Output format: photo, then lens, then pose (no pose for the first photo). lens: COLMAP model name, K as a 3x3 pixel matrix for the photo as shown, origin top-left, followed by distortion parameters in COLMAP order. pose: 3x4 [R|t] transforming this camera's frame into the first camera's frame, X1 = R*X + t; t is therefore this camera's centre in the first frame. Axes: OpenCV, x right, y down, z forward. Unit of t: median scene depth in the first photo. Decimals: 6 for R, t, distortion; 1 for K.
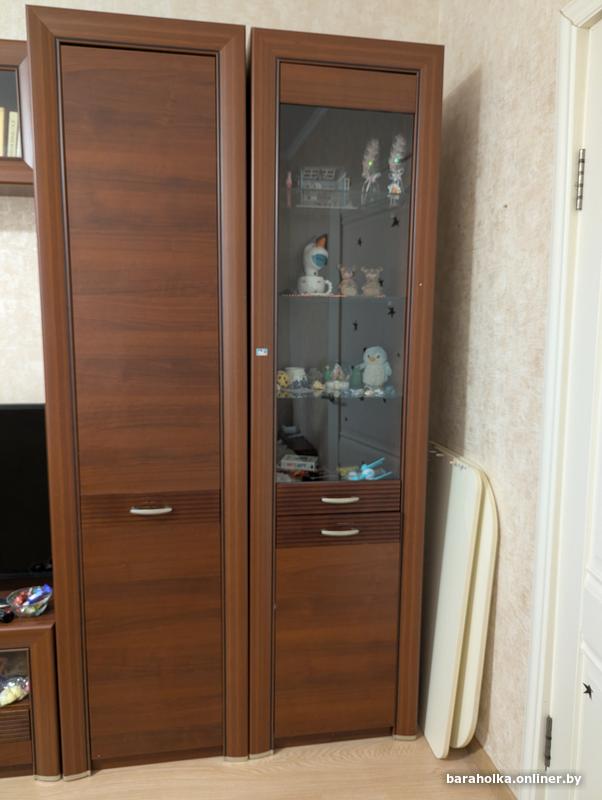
lens RADIAL K [[556.3, 0, 300.8], [0, 556.3, 403.1], [0, 0, 1]] dist [-0.013262, -0.005224]
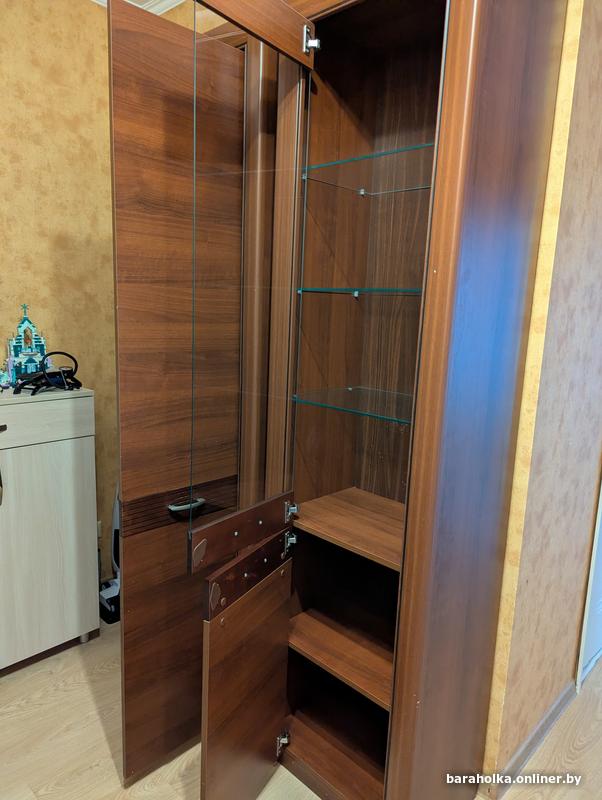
lens RADIAL K [[556.3, 0, 300.9], [0, 556.3, 401.1], [0, 0, 1]] dist [-0.013262, -0.005224]
pose [[0.802841, -0.076872, 0.591216, -0.689820], [0.040836, 0.996414, 0.074104, -0.056385], [-0.594793, -0.035351, 0.803101, 0.092249]]
